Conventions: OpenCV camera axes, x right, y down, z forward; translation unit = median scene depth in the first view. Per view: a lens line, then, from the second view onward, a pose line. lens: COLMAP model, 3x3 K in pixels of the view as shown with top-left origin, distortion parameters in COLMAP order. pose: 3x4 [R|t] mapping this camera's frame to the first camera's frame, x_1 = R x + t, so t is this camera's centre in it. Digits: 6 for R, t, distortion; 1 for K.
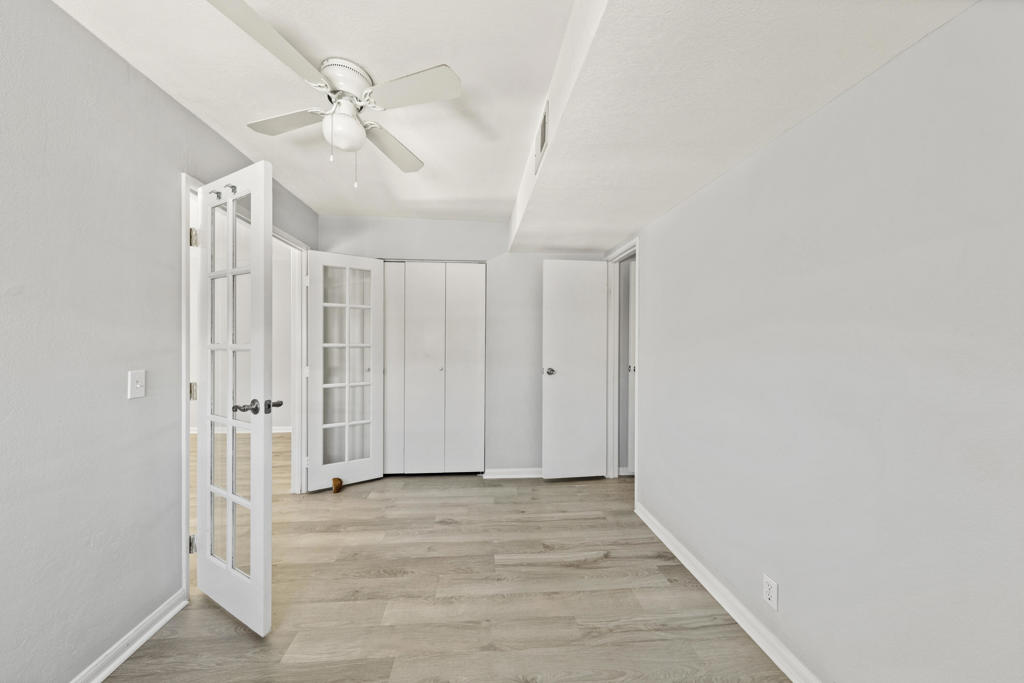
lens RADIAL K [[414.7, 0, 512.0], [0, 414.7, 341.5], [0, 0, 1]] dist [0.001314, 0.000043]
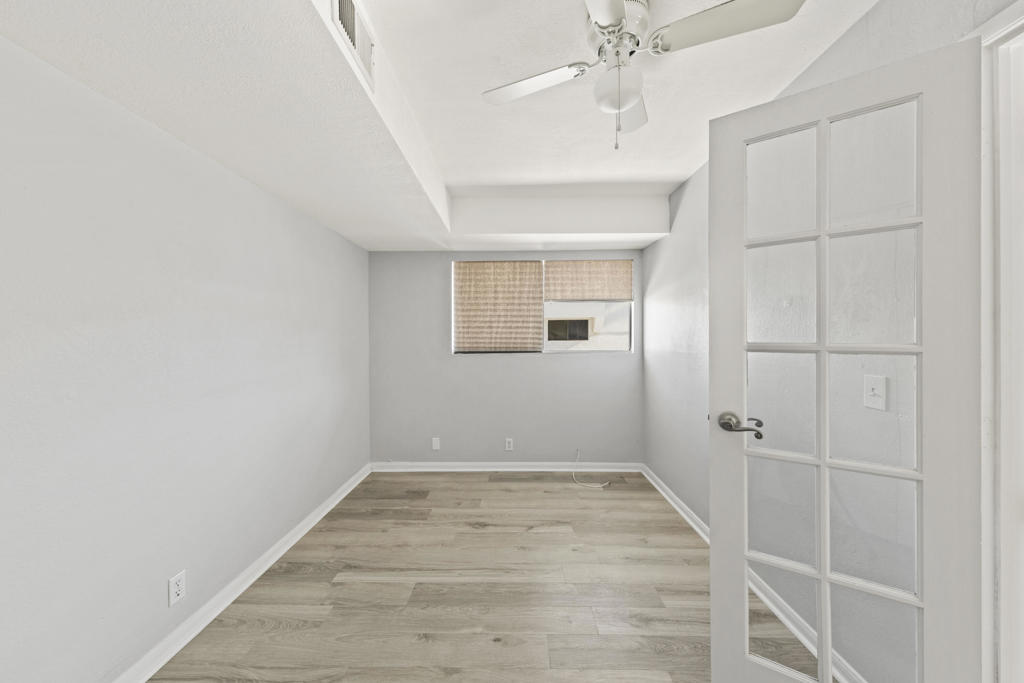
lens RADIAL K [[414.7, 0, 512.0], [0, 414.7, 341.5], [0, 0, 1]] dist [0.001314, 0.000043]
pose [[-0.995123, -0.001805, 0.098626, -0.278266], [-0.001267, 0.999984, 0.005514, 0.001238], [-0.098634, 0.005362, -0.995109, 1.896655]]
